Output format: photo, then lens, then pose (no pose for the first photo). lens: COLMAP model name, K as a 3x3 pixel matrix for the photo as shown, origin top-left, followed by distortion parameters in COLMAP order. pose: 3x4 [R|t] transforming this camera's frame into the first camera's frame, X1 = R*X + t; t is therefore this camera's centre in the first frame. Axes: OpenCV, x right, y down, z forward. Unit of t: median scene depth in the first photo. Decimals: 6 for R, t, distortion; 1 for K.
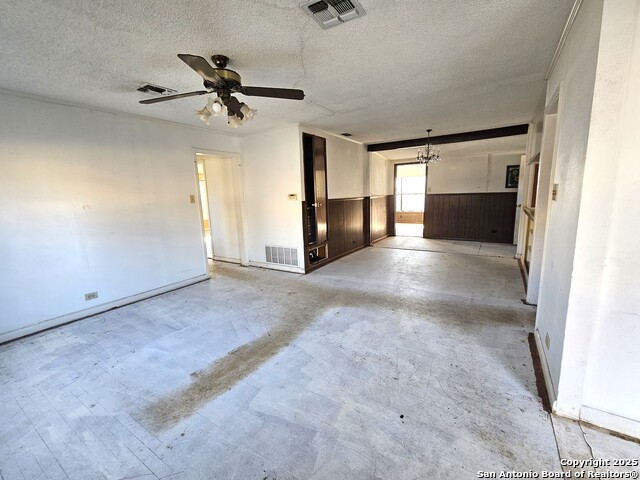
lens RADIAL K [[260.2, 0, 320.0], [0, 260.2, 240.0], [0, 0, 1]] dist [0.000838, 0.000076]
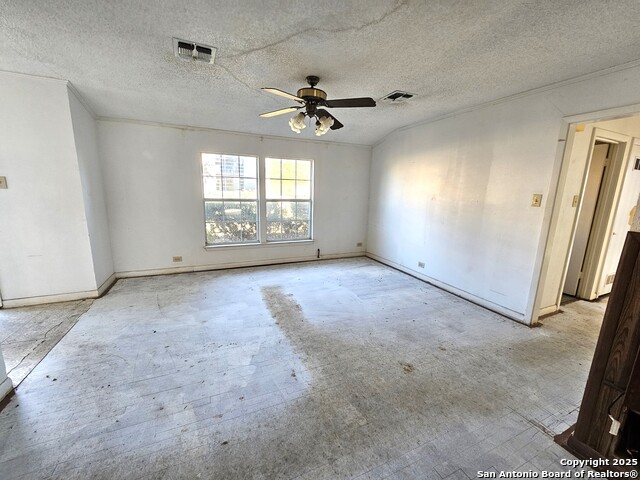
lens RADIAL K [[260.2, 0, 320.0], [0, 260.2, 240.0], [0, 0, 1]] dist [0.000838, 0.000076]
pose [[-0.531280, 0.187131, -0.826271, 0.562122], [-0.154784, 0.937444, 0.311833, -0.282762], [0.832937, 0.293564, -0.469081, 1.379231]]
